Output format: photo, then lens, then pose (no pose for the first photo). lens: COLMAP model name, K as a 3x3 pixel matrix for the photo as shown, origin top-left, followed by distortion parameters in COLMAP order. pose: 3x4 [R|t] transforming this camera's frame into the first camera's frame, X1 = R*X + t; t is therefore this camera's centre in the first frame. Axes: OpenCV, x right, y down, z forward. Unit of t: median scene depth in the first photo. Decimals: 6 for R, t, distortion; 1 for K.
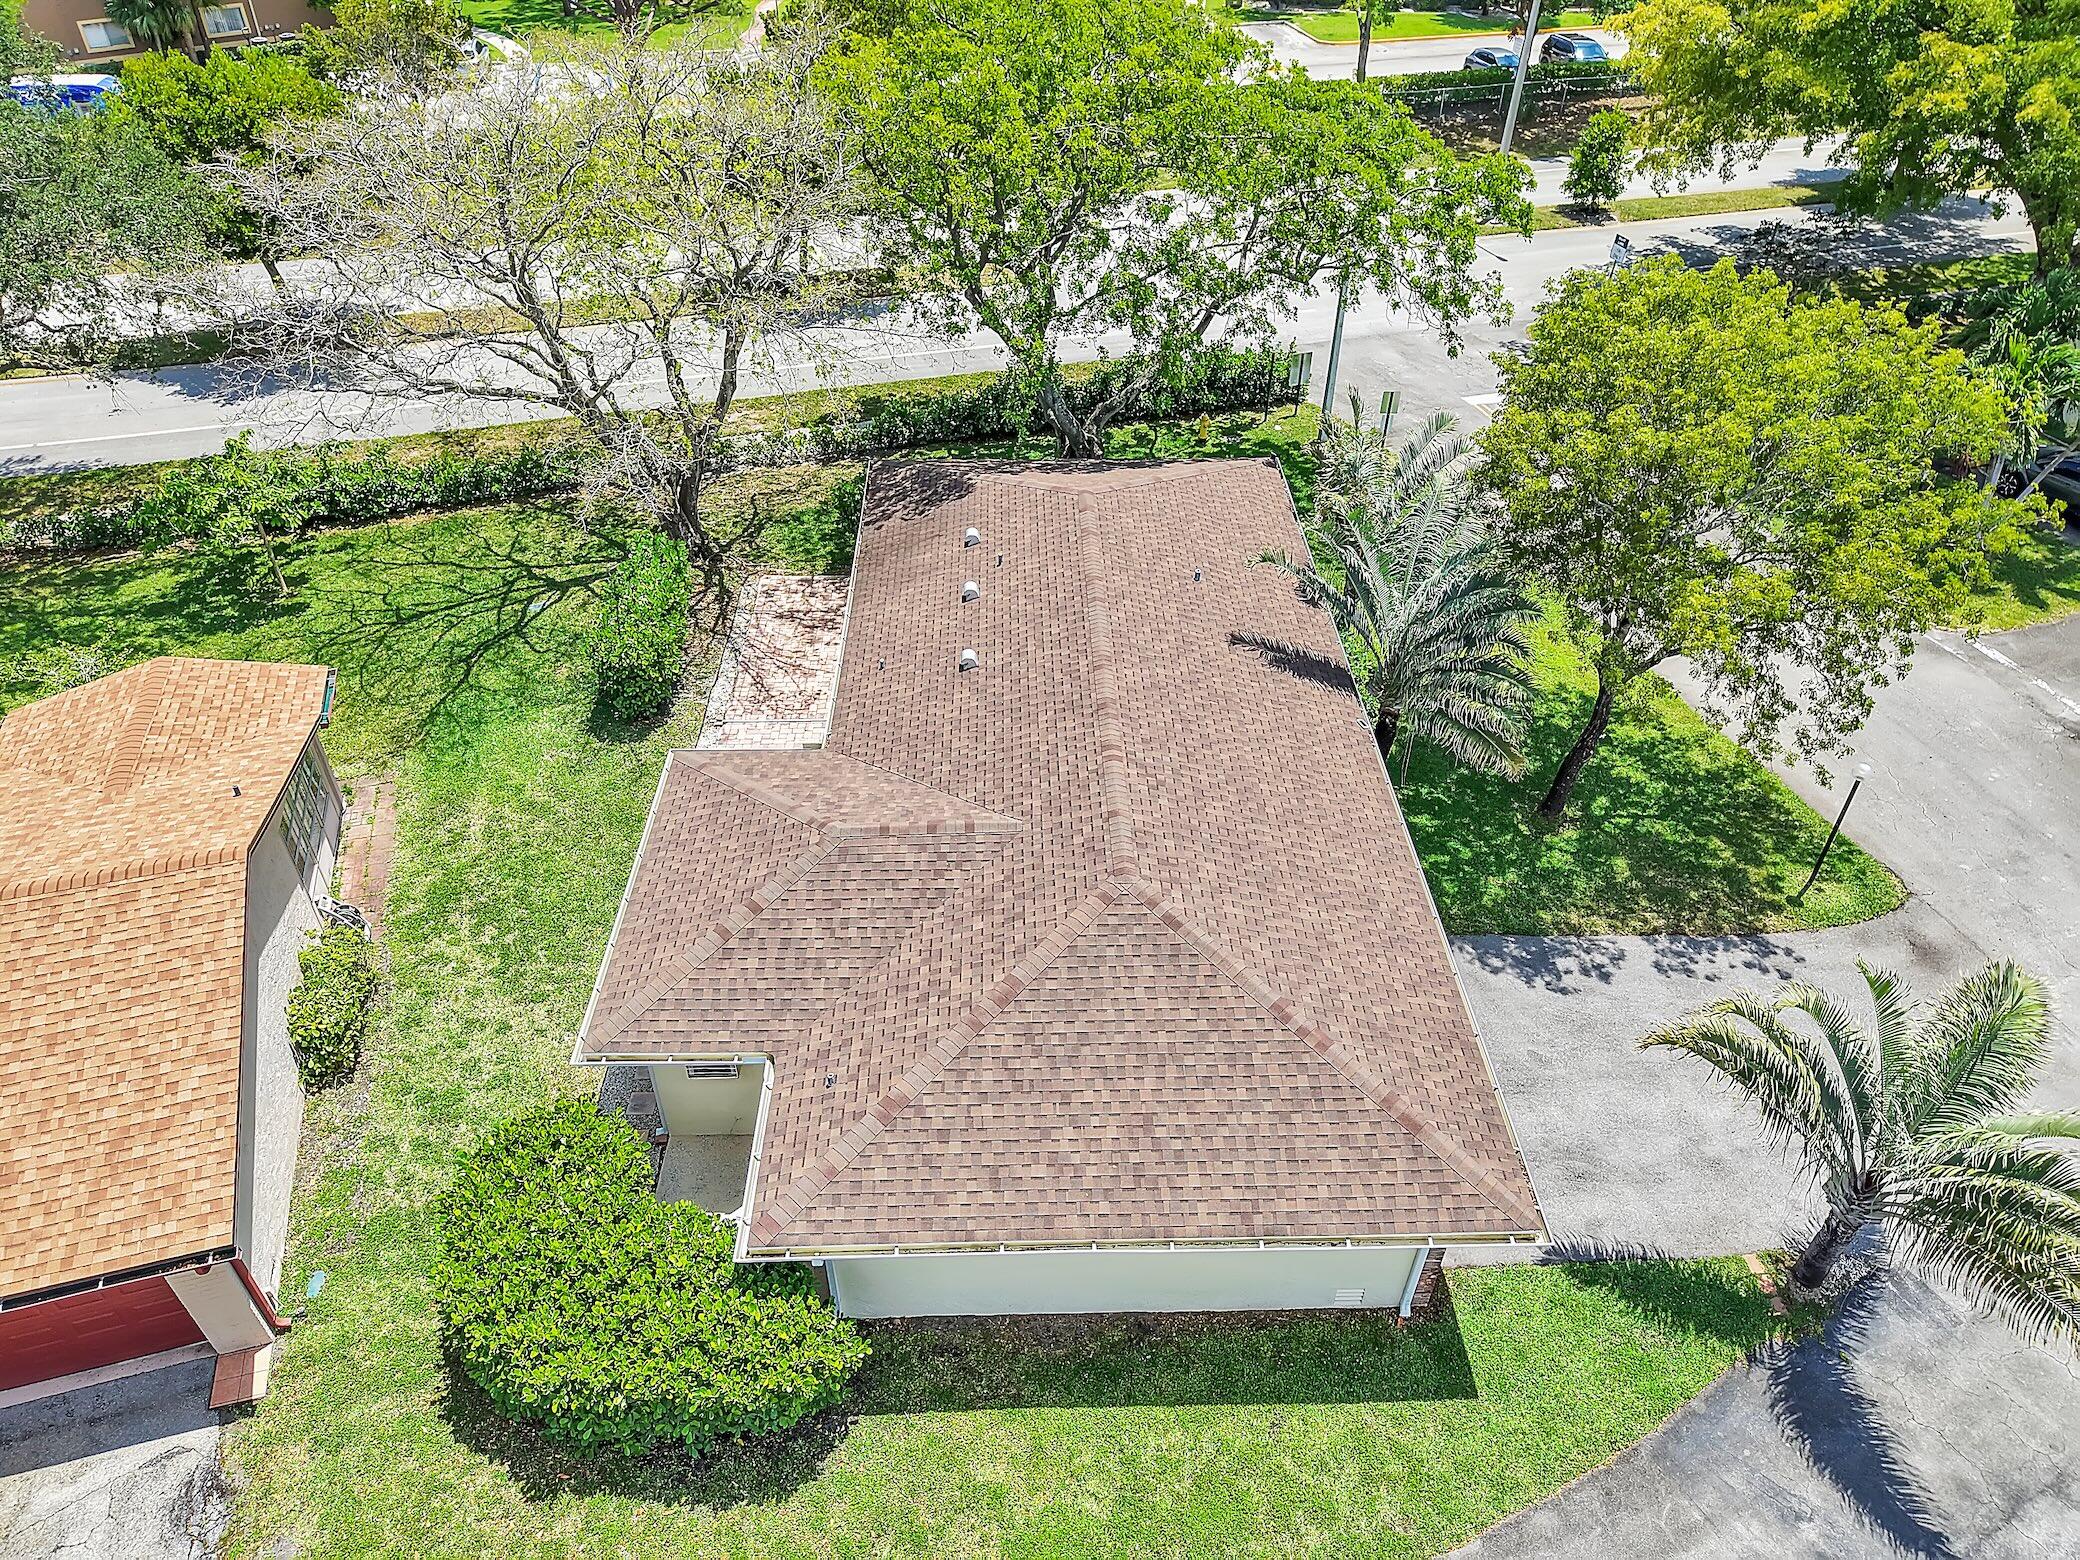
lens RADIAL K [[1404.1, 0, 1038.0], [0, 1404.1, 787.8], [0, 0, 1]] dist [0.019472, -0.026556]
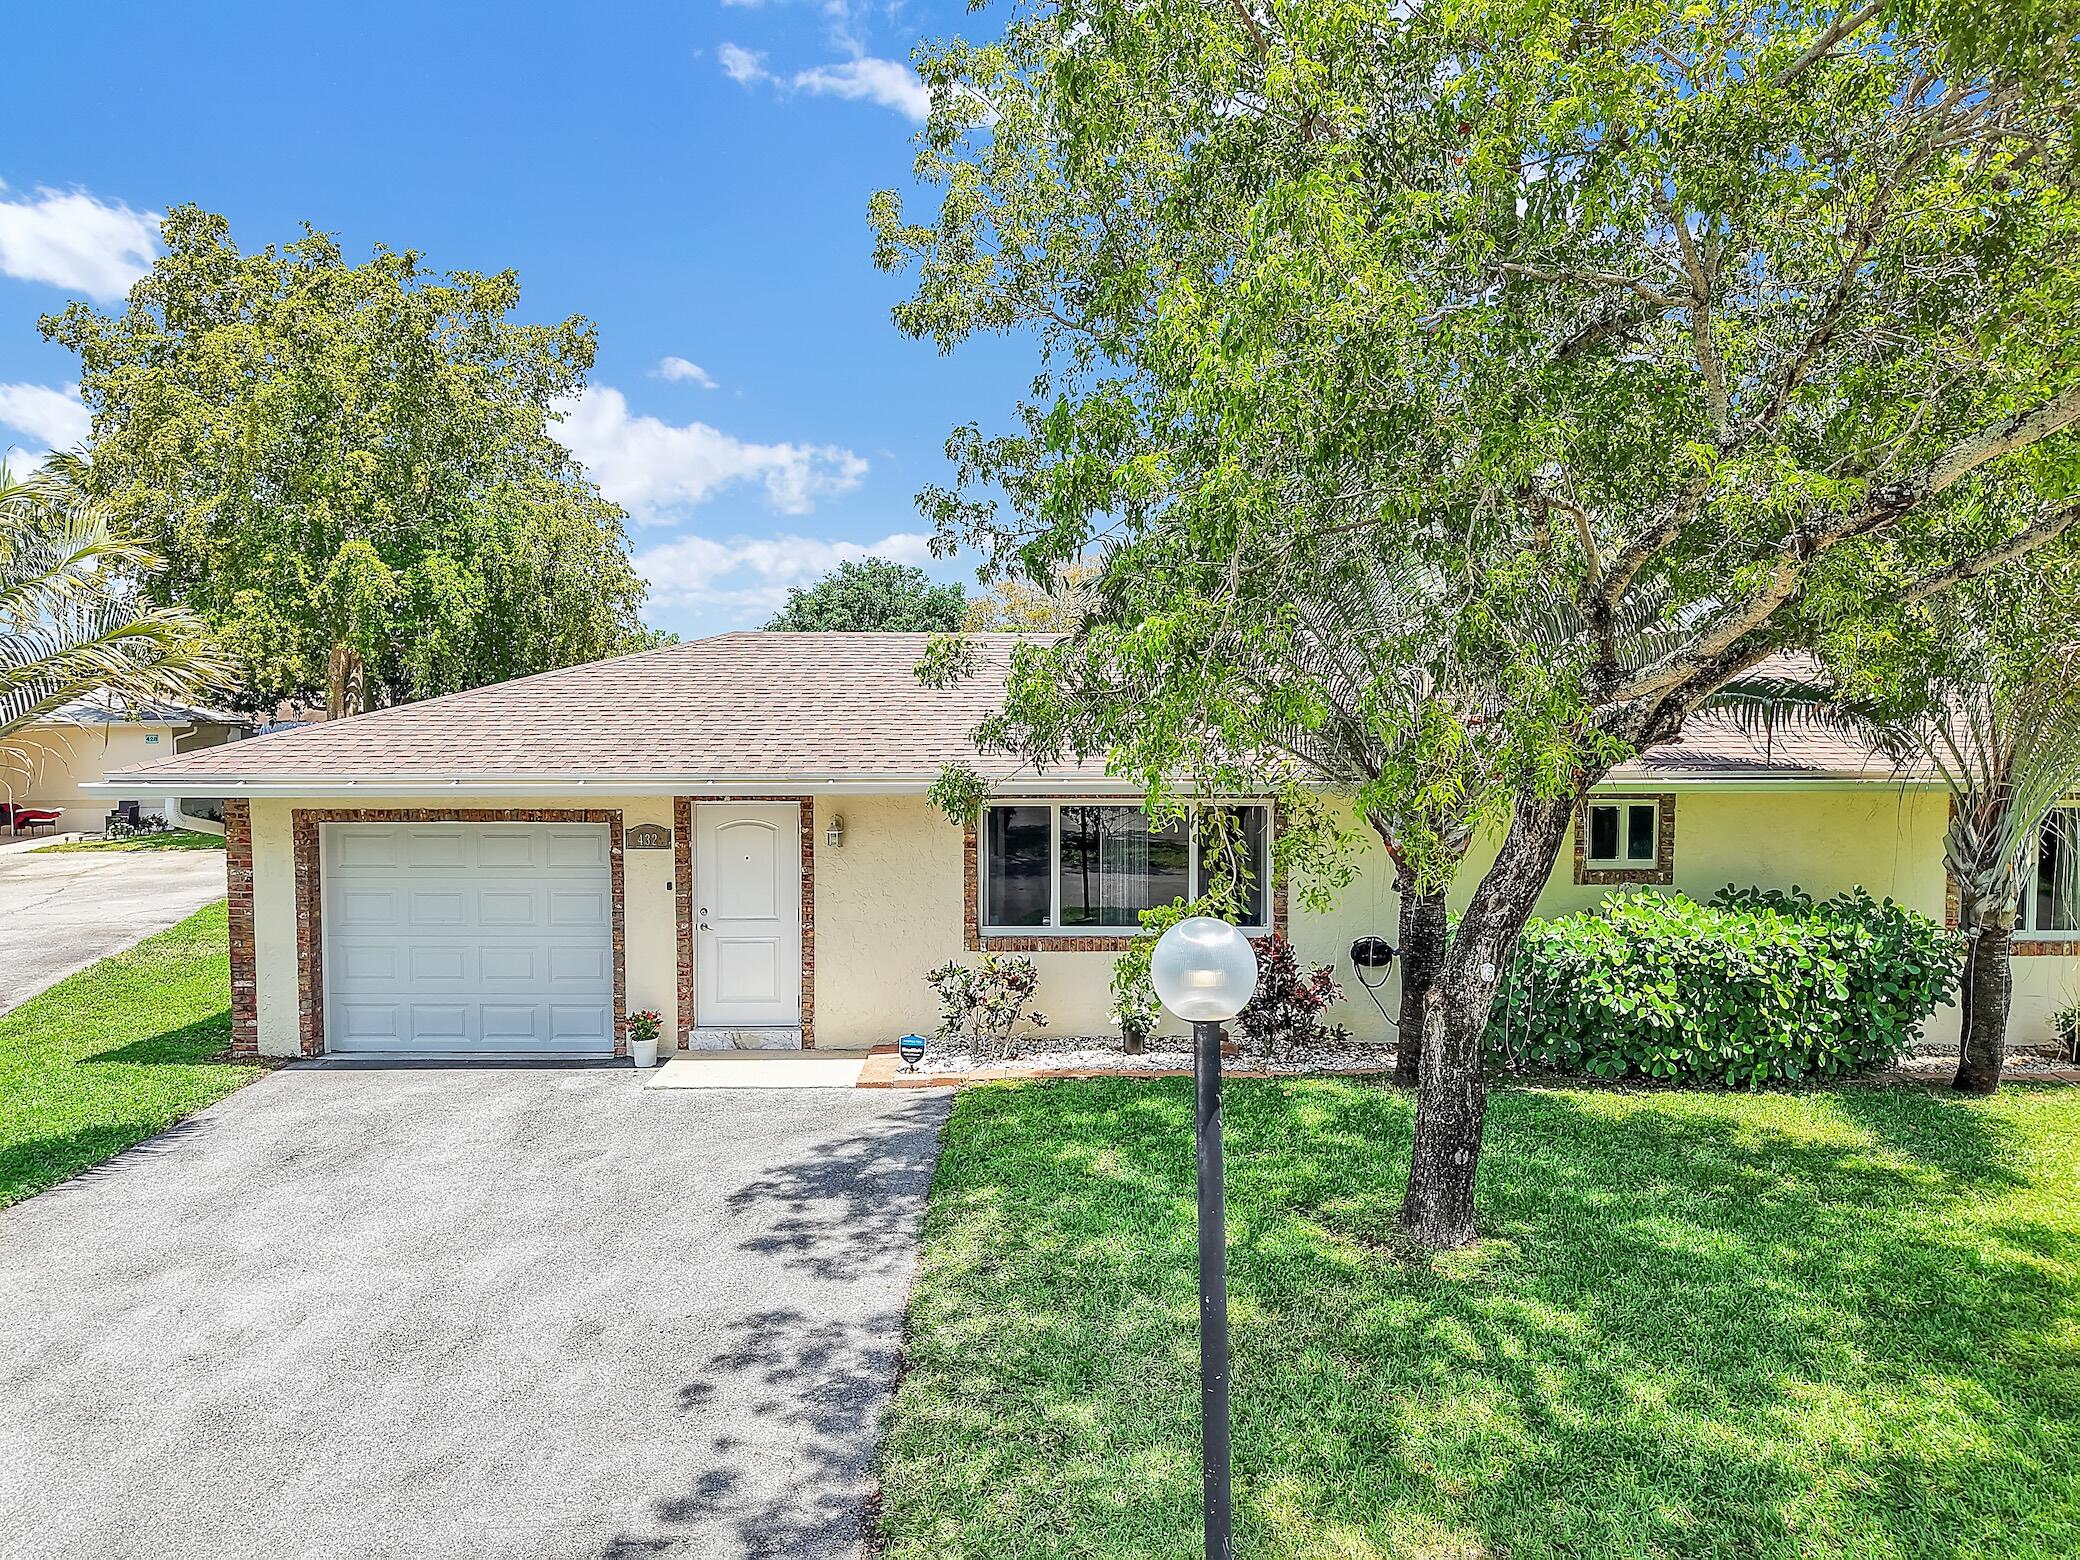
lens RADIAL K [[1410.2, 0, 1046.9], [0, 1410.2, 771.8], [0, 0, 1]] dist [0.066187, -0.094675]
pose [[-0.036630, 0.012623, -0.999249, 0.972140], [-0.633439, 0.773089, 0.032986, -0.027114], [0.772925, 0.634172, -0.020323, 1.240042]]
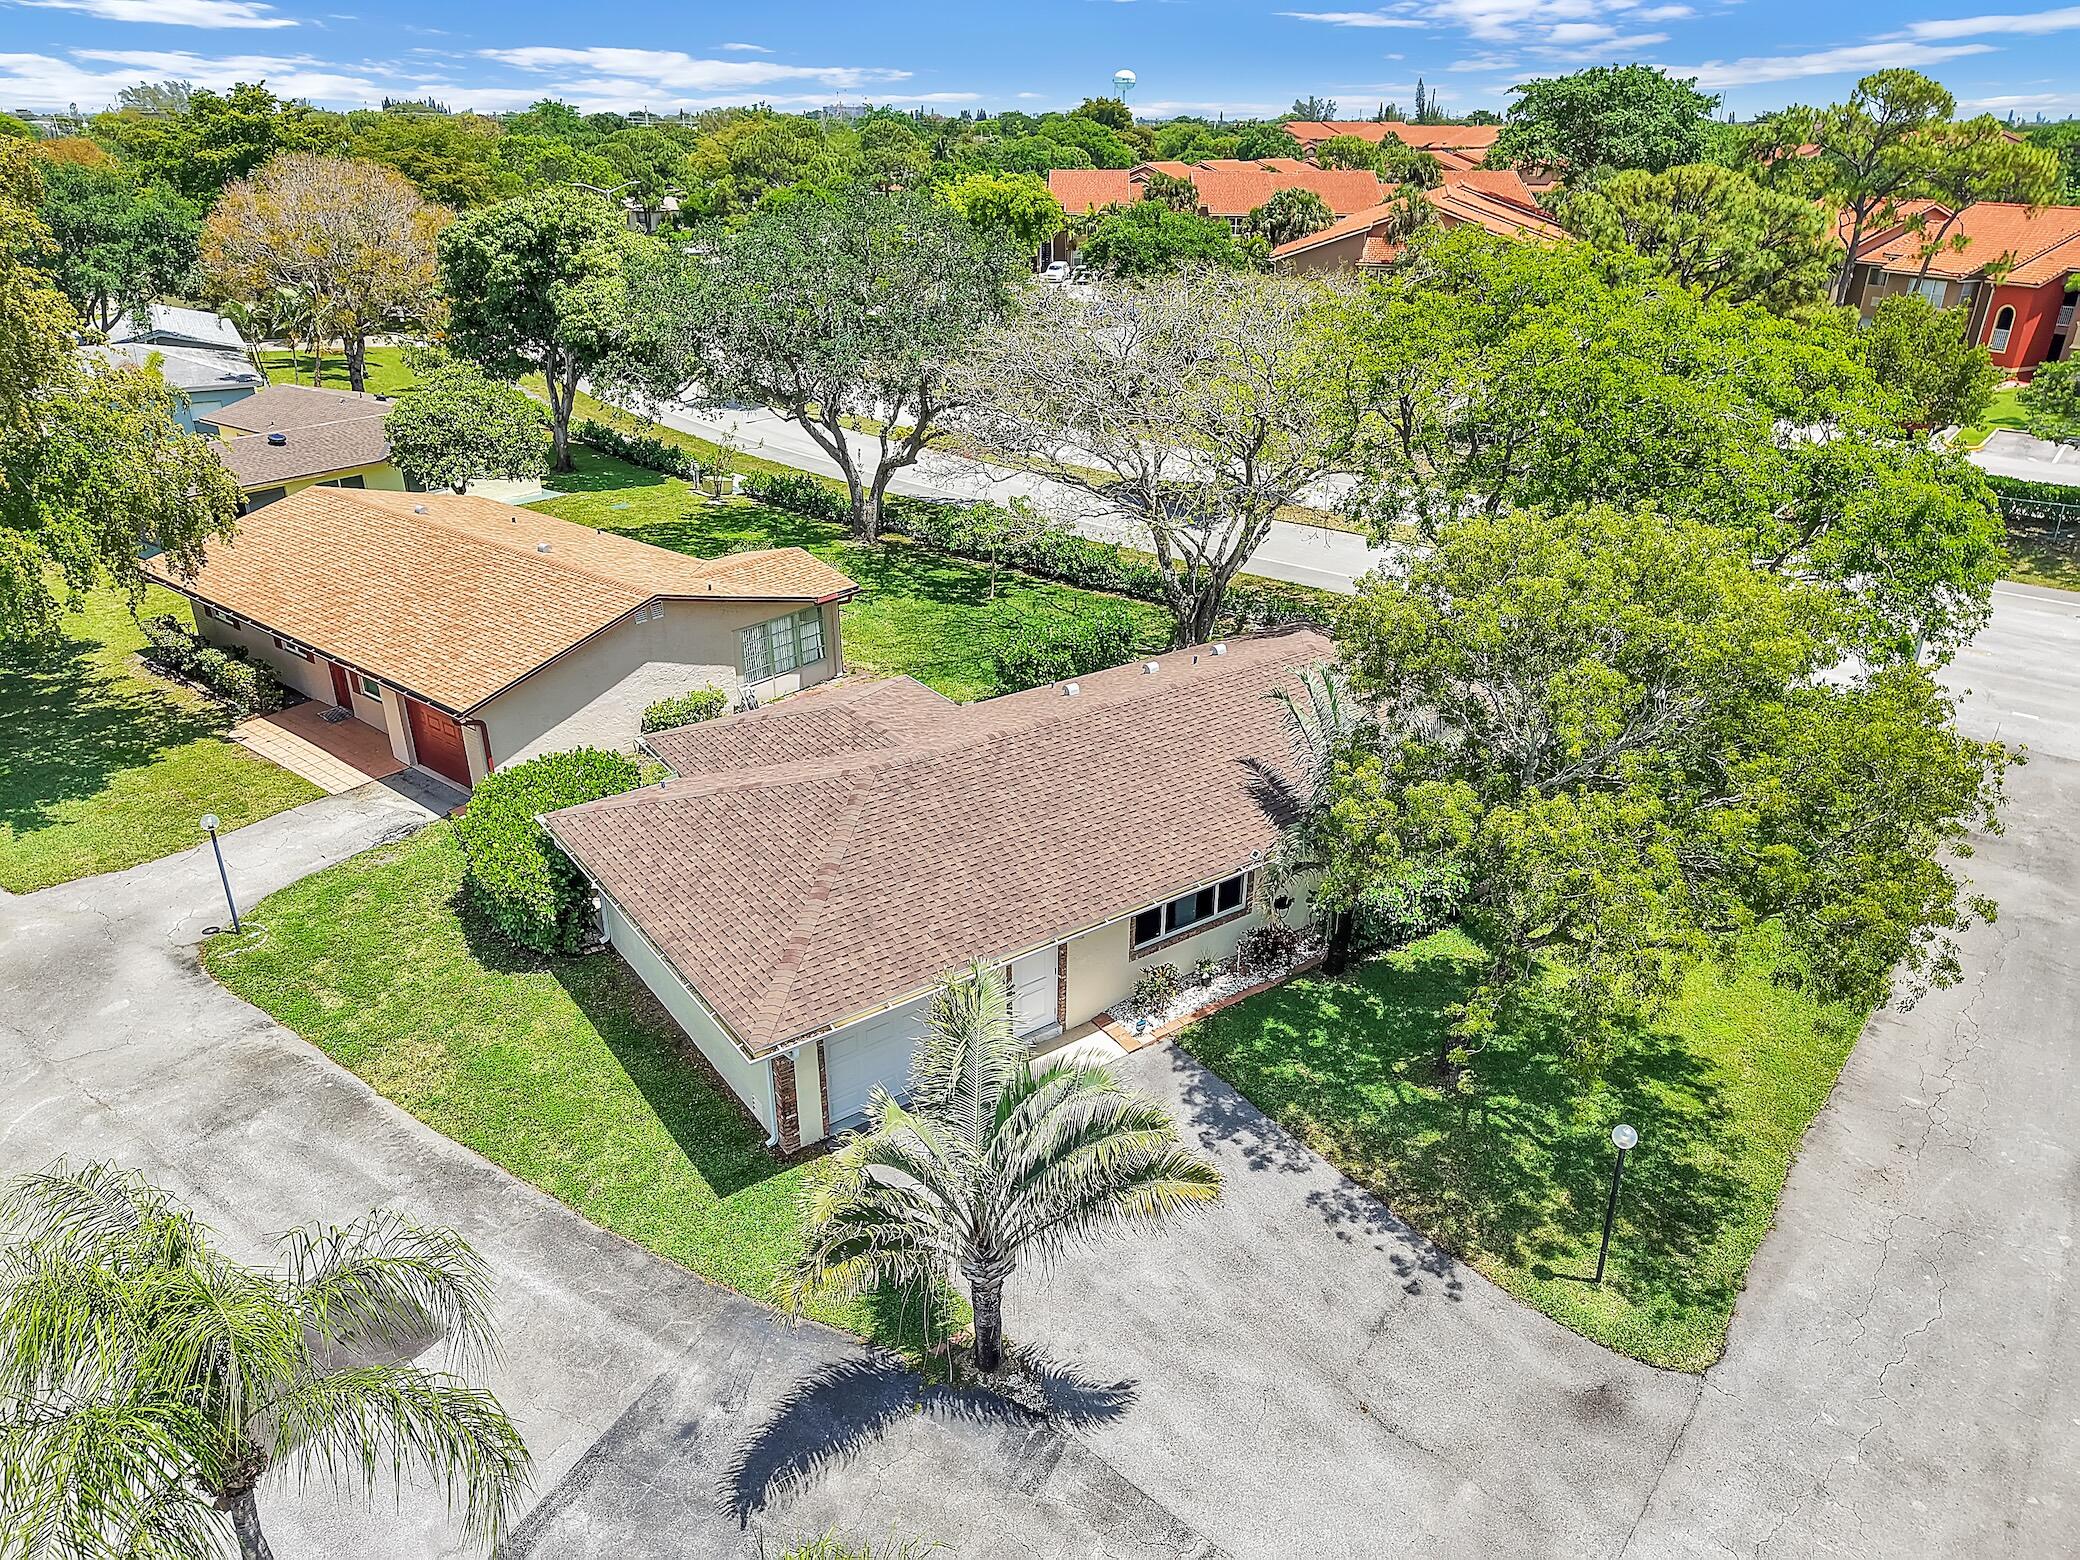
lens RADIAL K [[1404.1, 0, 1038.0], [0, 1404.1, 787.8], [0, 0, 1]] dist [0.019472, -0.026556]
pose [[0.559424, 0.350925, -0.750930, 1.186779], [-0.516532, 0.856131, 0.015284, -0.027606], [0.648258, 0.379330, 0.660205, 0.227152]]
